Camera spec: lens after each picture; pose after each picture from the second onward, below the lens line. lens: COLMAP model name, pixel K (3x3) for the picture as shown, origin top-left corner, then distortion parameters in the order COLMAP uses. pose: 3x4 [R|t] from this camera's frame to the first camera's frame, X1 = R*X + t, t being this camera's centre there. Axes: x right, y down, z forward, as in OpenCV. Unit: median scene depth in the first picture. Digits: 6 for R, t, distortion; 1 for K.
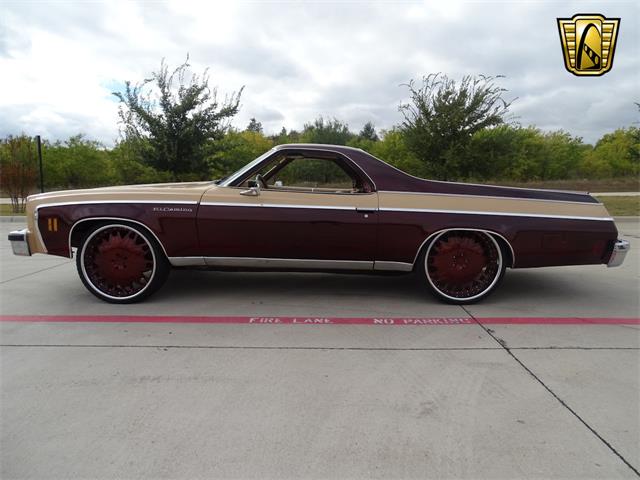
lens RADIAL K [[643.4, 0, 320.0], [0, 643.4, 240.0], [0, 0, 1]] dist [0.009840, 0.014881]
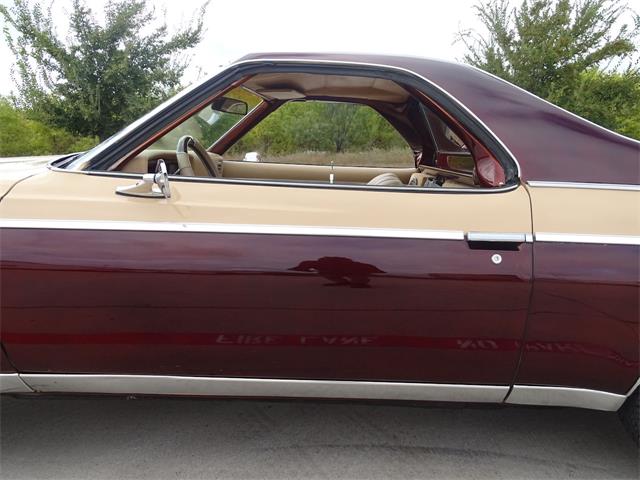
lens RADIAL K [[643.4, 0, 320.0], [0, 643.4, 240.0], [0, 0, 1]] dist [0.009840, 0.014881]
pose [[0.999971, -0.005965, -0.004720, -0.009210], [0.006187, 0.998803, 0.048522, -0.035515], [0.004425, -0.048550, 0.998811, 0.376469]]
